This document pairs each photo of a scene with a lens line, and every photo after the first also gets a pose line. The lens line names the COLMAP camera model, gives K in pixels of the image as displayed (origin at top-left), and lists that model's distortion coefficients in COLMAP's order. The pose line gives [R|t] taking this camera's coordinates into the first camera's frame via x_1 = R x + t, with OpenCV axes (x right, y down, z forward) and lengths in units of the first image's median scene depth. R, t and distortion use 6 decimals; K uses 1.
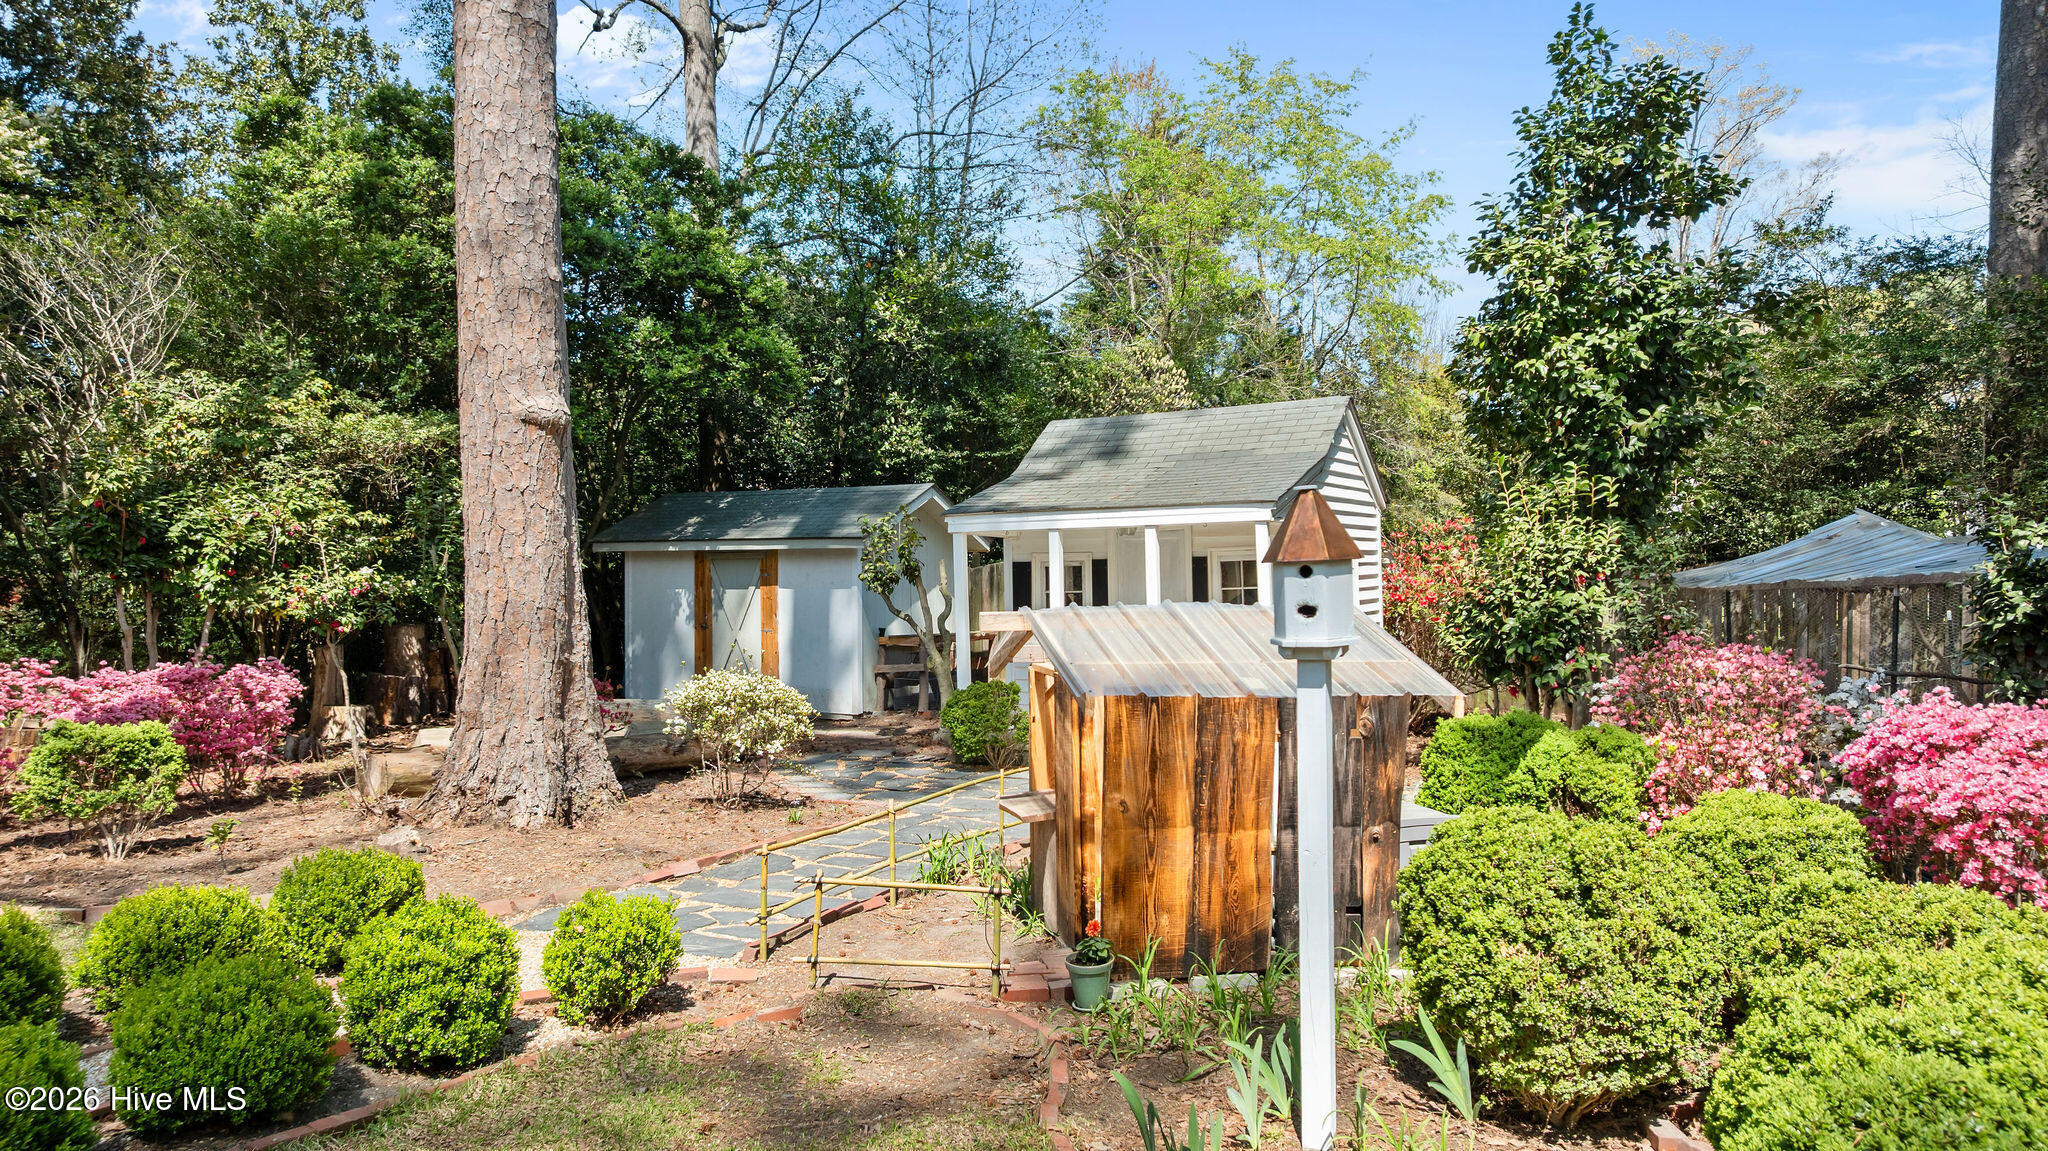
lens RADIAL K [[1448.2, 0, 1028.6], [0, 1448.2, 574.5], [0, 0, 1]] dist [-0.014189, -0.001334]
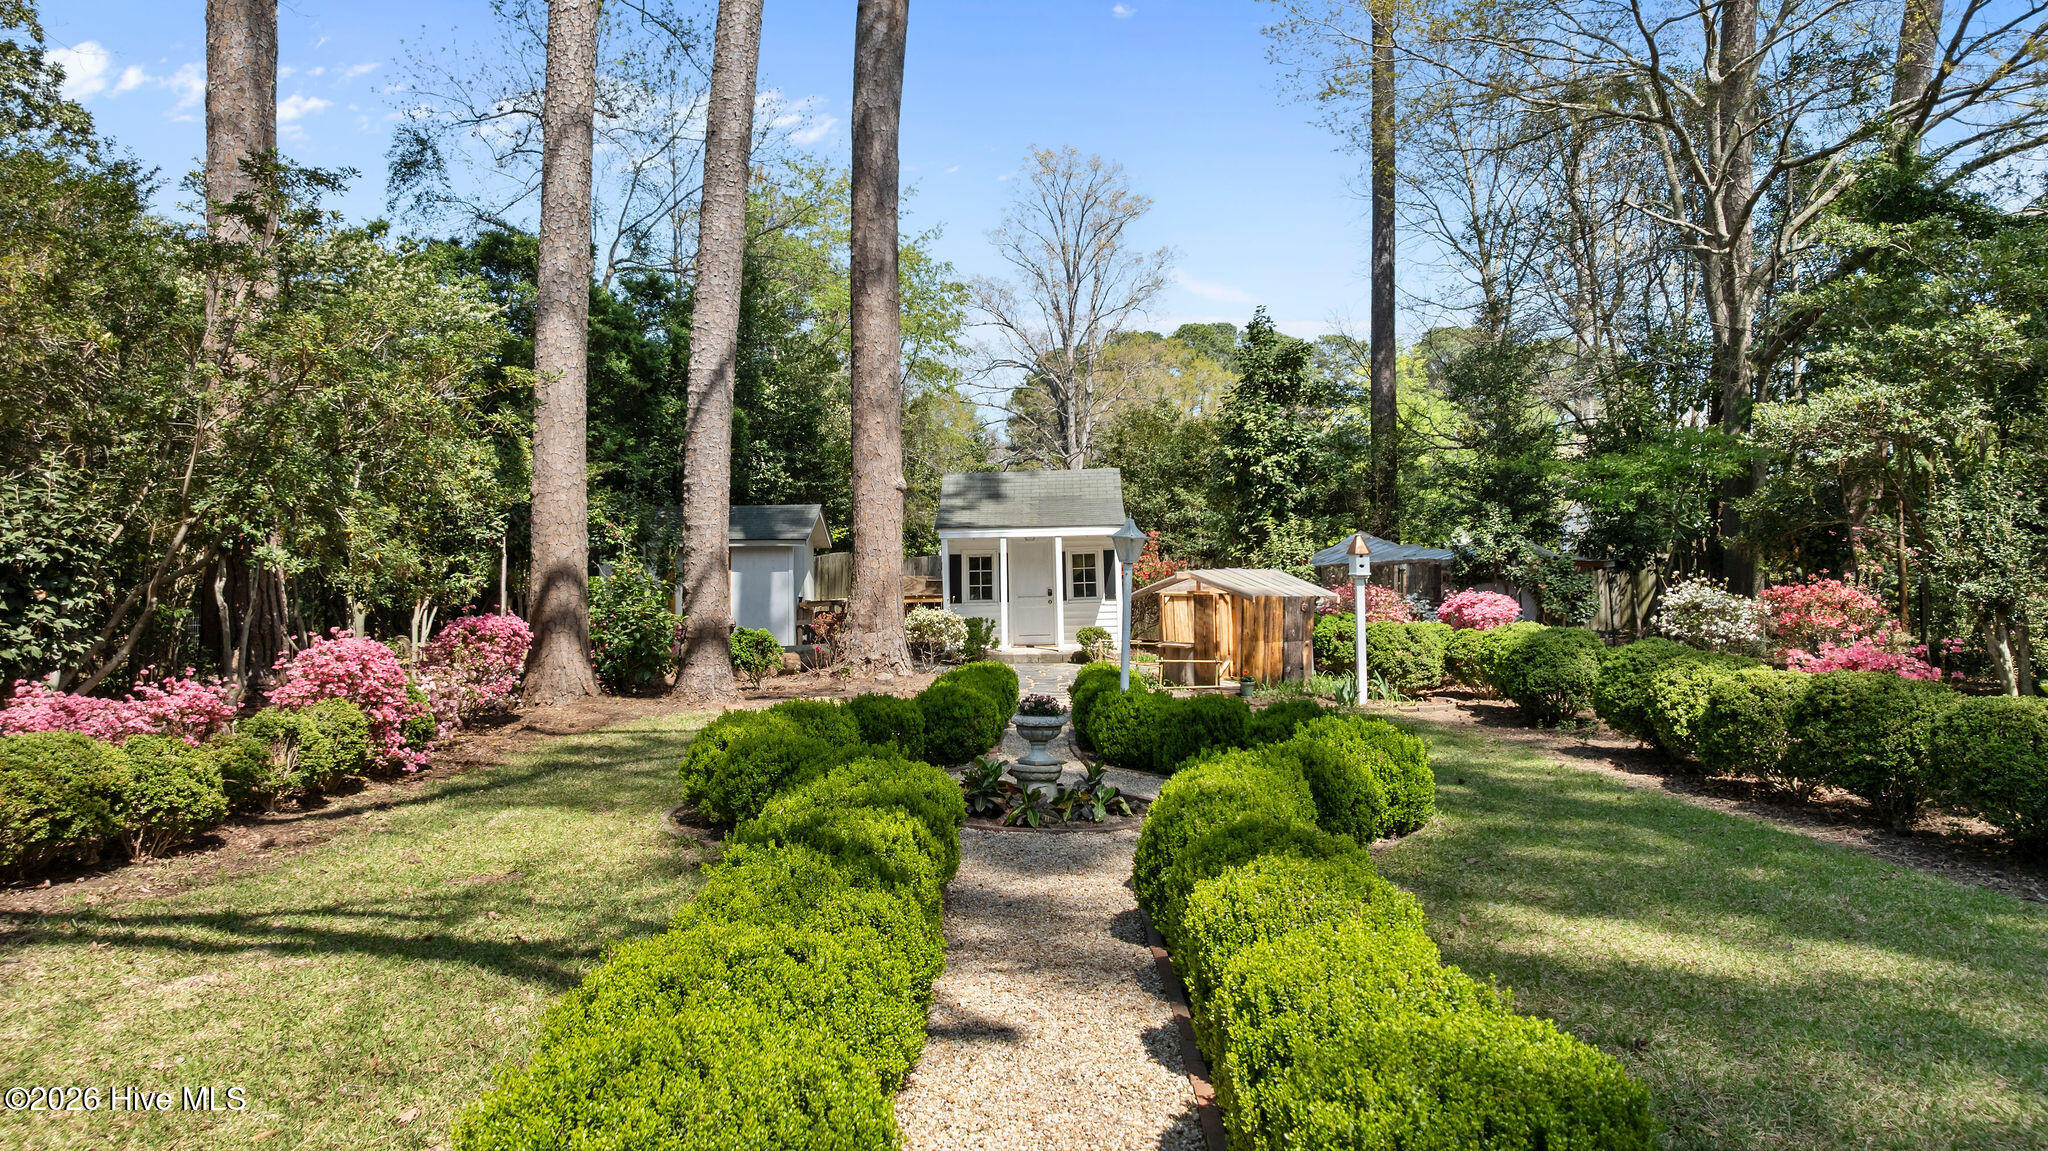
lens RADIAL K [[1448.2, 0, 1028.6], [0, 1448.2, 574.5], [0, 0, 1]] dist [-0.014189, -0.001334]
pose [[0.894400, -0.000028, 0.447269, -0.579040], [-0.000724, 0.999999, 0.001511, 0.010839], [-0.447268, -0.001675, 0.894398, -0.514342]]
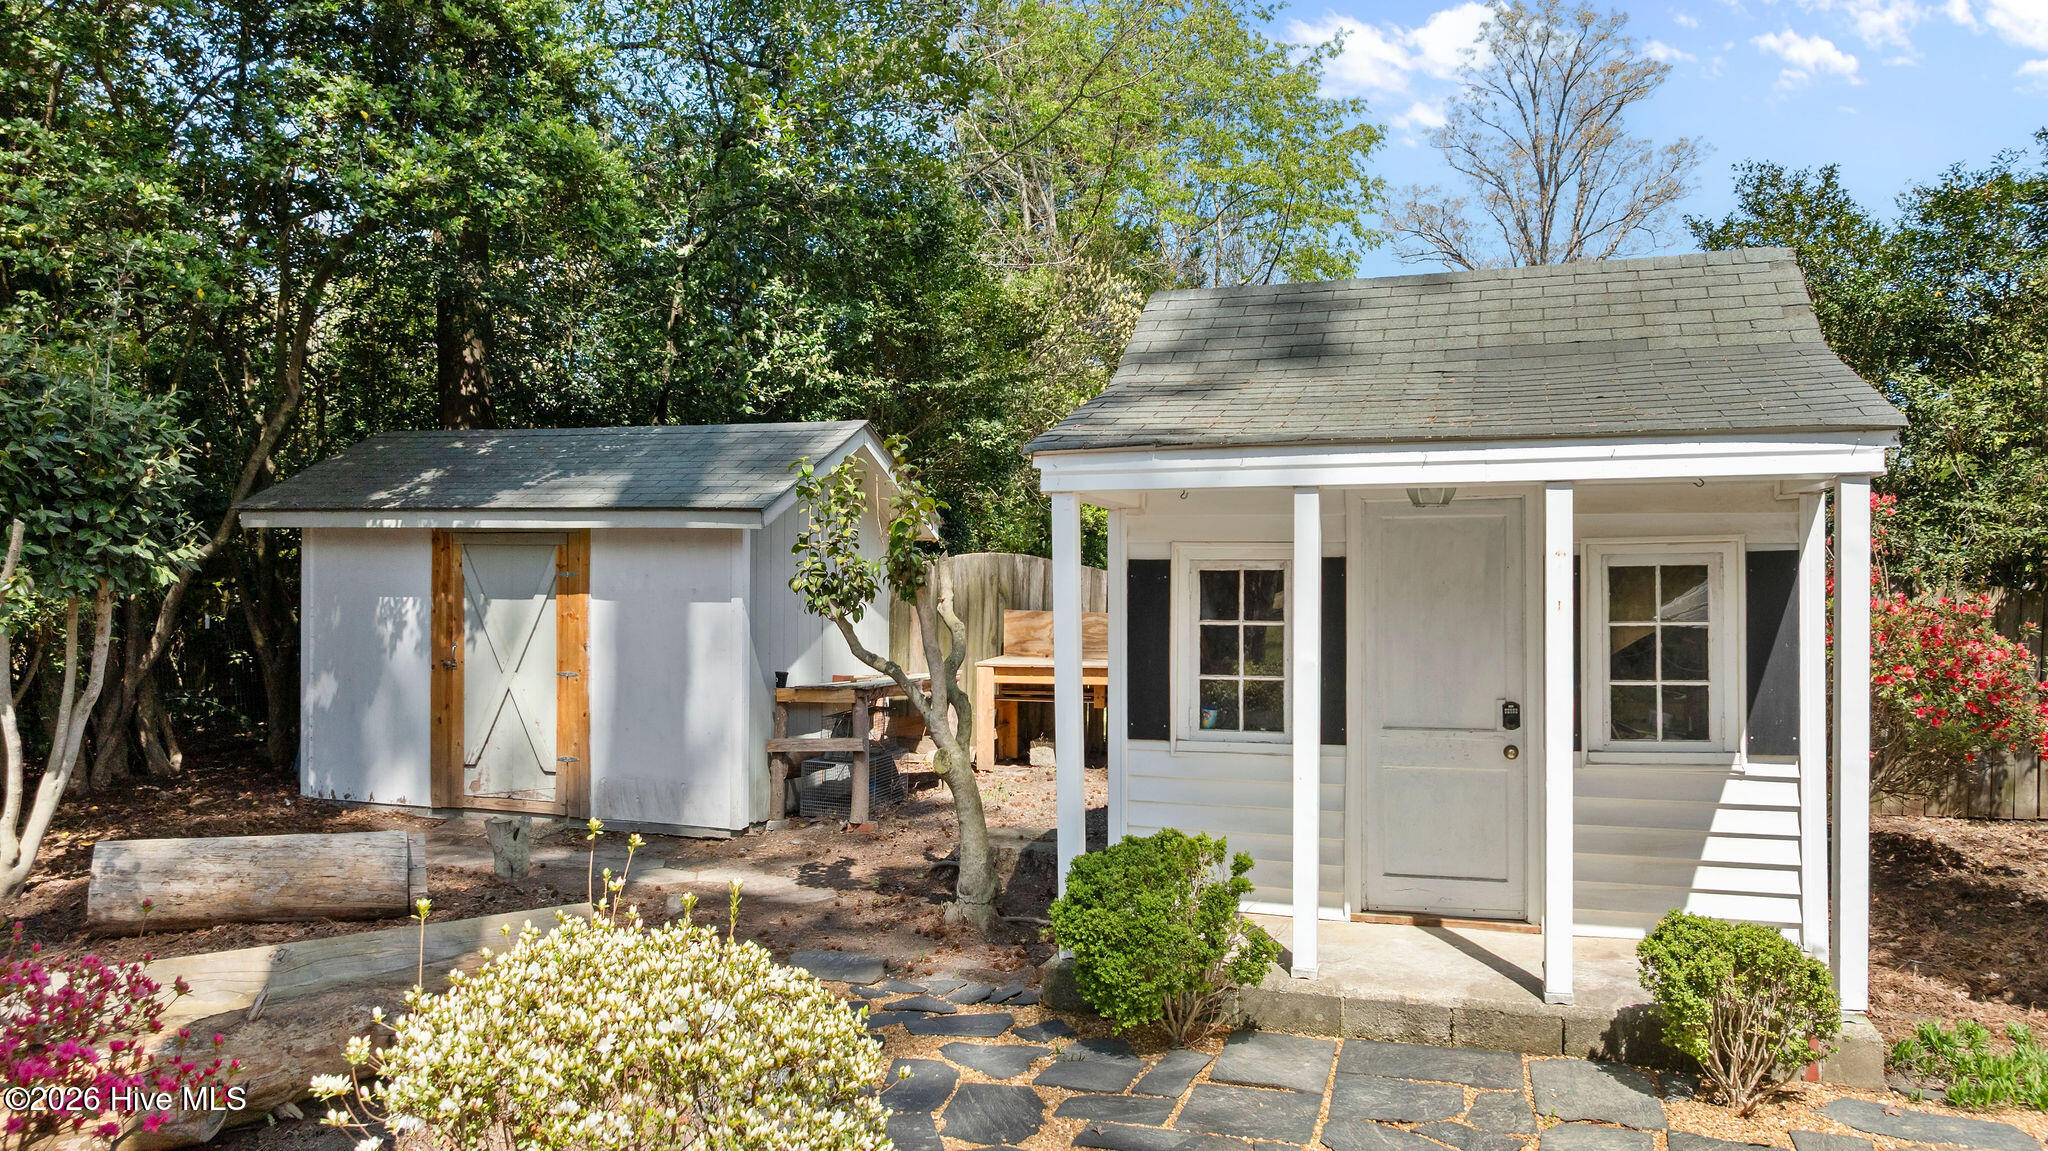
lens RADIAL K [[1482.3, 0, 1019.9], [0, 1482.3, 588.4], [0, 0, 1]] dist [0.000458, -0.000607]
pose [[0.986915, 0.015243, 0.160521, -0.101106], [-0.017031, 0.999807, 0.009769, -0.002818], [-0.160341, -0.012375, 0.986984, 0.410496]]
